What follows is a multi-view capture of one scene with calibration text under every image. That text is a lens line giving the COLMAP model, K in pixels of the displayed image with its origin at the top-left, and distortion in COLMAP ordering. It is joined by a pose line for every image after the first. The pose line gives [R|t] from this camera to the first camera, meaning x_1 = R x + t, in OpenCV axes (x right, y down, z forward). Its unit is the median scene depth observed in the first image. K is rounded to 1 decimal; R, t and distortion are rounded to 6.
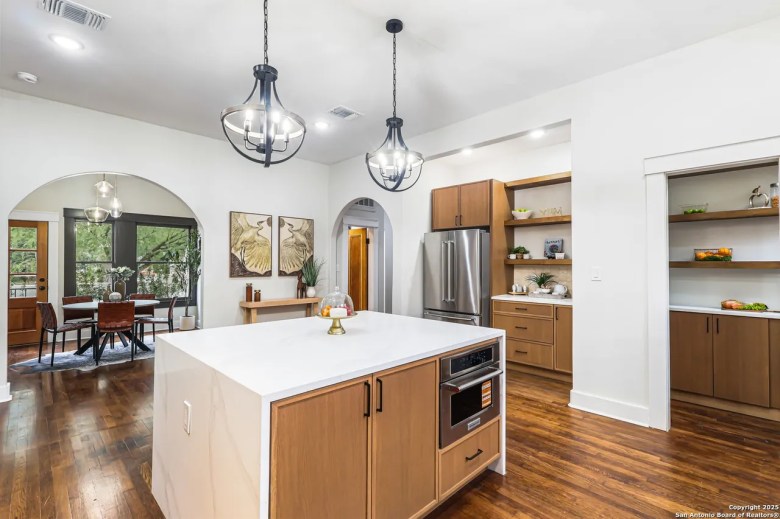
lens RADIAL K [[360.0, 0, 387.5], [0, 360.0, 258.2], [0, 0, 1]] dist [-0.003121, 0.000127]
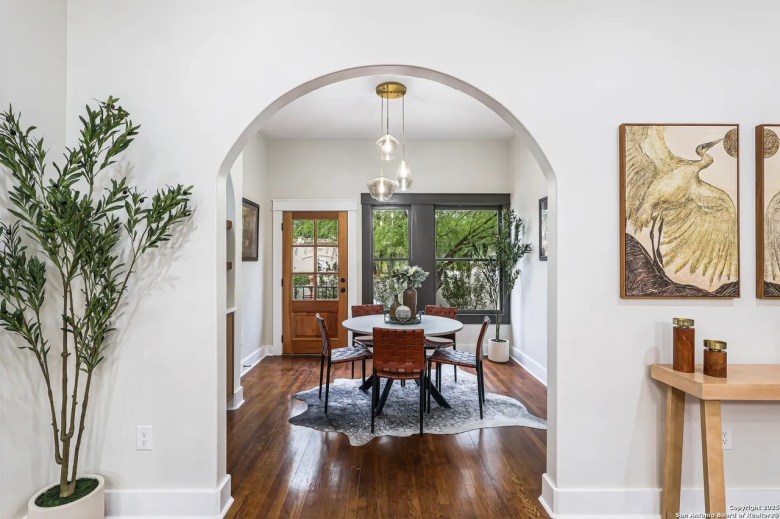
lens RADIAL K [[360.0, 0, 387.5], [0, 360.0, 258.2], [0, 0, 1]] dist [-0.003121, 0.000127]
pose [[0.718184, -0.003432, -0.695845, -0.328250], [0.008558, 0.999956, 0.003901, 0.006904], [0.695800, -0.008757, 0.718182, 0.518700]]
